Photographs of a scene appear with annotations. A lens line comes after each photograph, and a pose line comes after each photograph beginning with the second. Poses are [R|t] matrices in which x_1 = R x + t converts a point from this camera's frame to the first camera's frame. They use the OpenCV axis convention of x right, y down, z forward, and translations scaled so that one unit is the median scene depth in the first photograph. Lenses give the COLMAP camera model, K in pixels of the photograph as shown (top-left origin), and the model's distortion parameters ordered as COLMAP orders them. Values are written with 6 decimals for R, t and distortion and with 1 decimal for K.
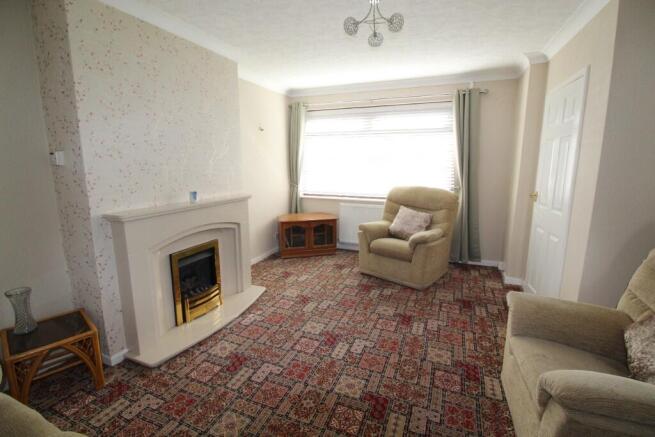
lens RADIAL K [[306.4, 0, 331.5], [0, 306.4, 217.2], [0, 0, 1]] dist [-0.008303, -0.007861]
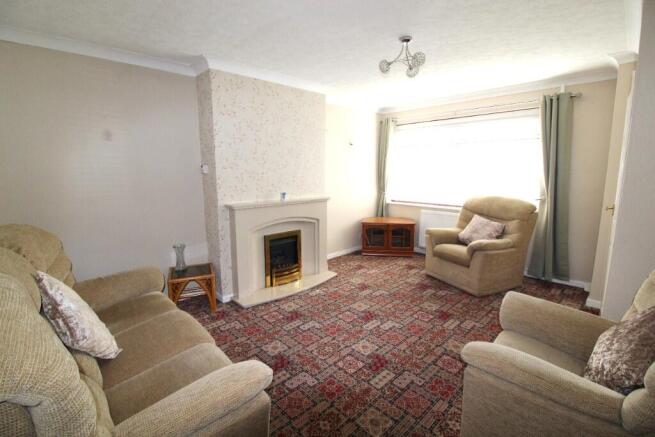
lens RADIAL K [[306.4, 0, 326.5], [0, 306.4, 218.2], [0, 0, 1]] dist [-0.008303, -0.007861]
pose [[0.909779, 0.061179, -0.410559, 0.259550], [-0.071454, 0.997397, -0.009714, 0.026511], [0.408896, 0.038173, 0.911782, -0.157918]]
